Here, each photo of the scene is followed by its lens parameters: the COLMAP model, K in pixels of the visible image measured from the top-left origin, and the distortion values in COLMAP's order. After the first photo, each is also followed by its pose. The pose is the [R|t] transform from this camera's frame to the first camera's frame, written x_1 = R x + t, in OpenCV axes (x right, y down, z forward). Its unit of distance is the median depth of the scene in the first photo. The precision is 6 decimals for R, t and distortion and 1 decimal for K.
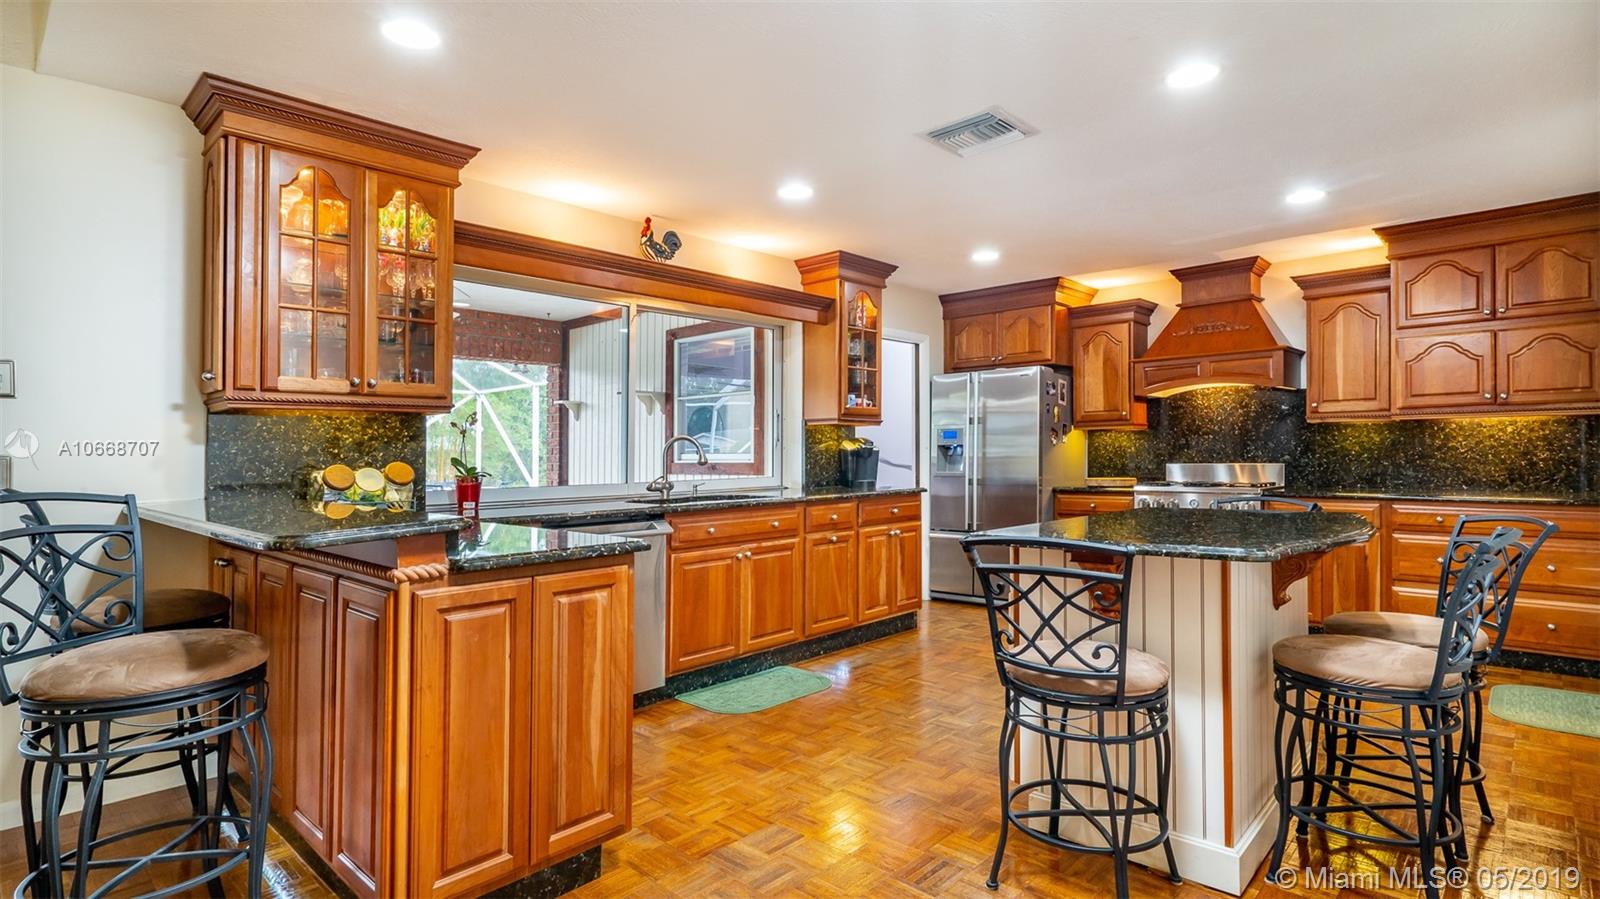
lens RADIAL K [[802.0, 0, 800.0], [0, 802.0, 449.5], [0, 0, 1]] dist [0.001532, 0.000045]
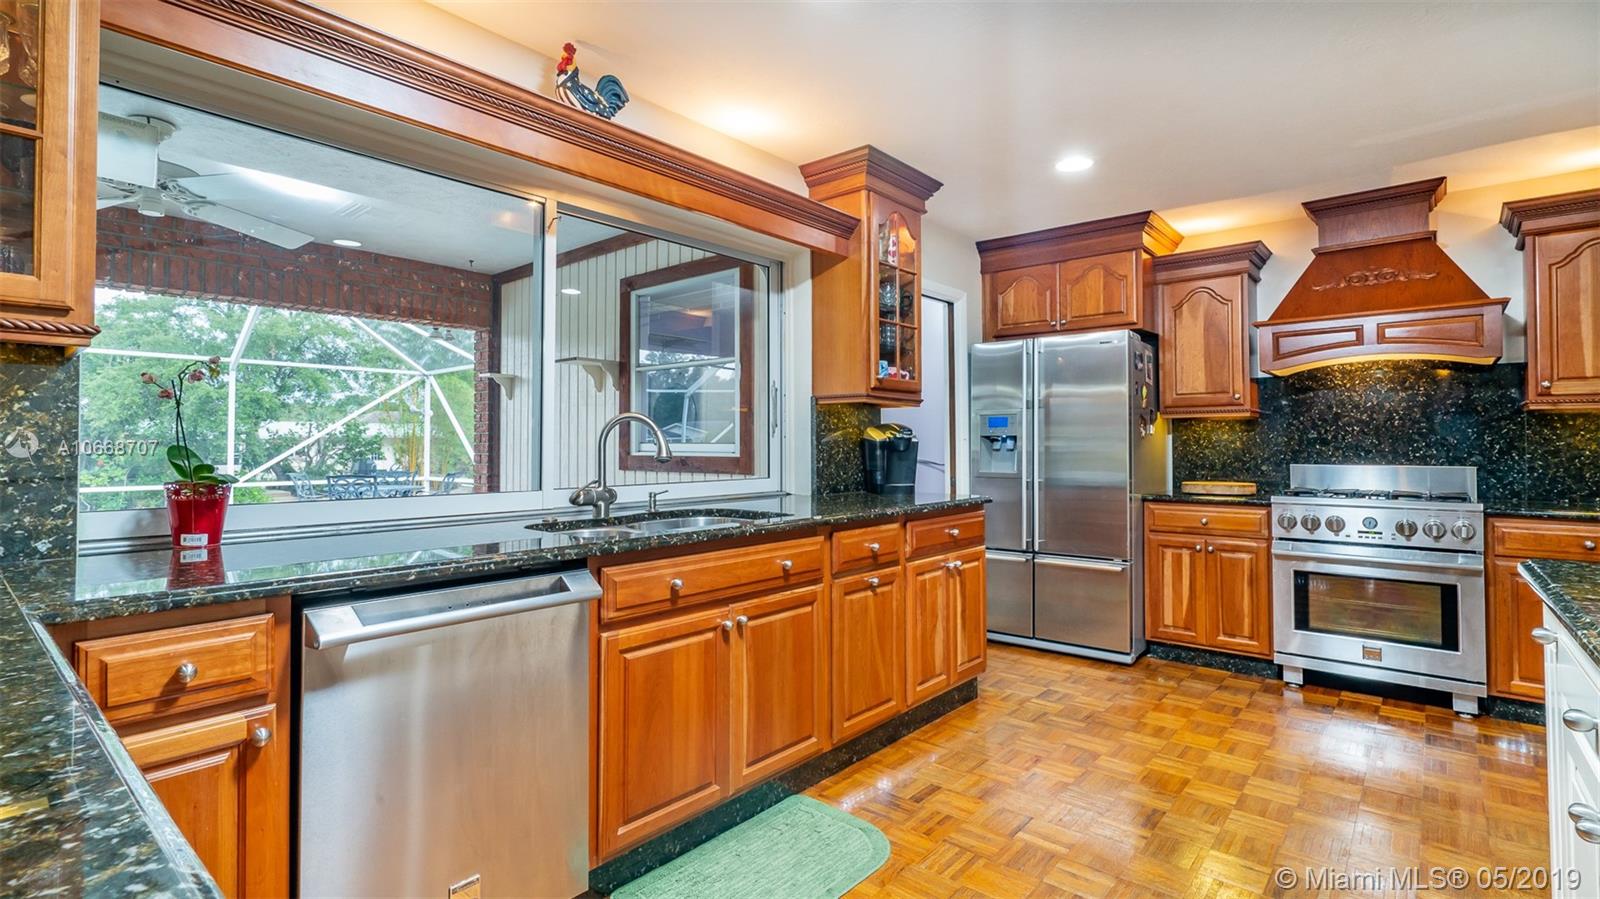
lens RADIAL K [[739.5, 0, 806.0], [0, 739.5, 513.8], [0, 0, 1]] dist [-0.001543, 0.000056]
pose [[0.998541, 0.006781, 0.053571, -0.034598], [-0.012017, 0.995110, 0.098042, 0.001530], [-0.052644, -0.098543, 0.993739, 0.342831]]
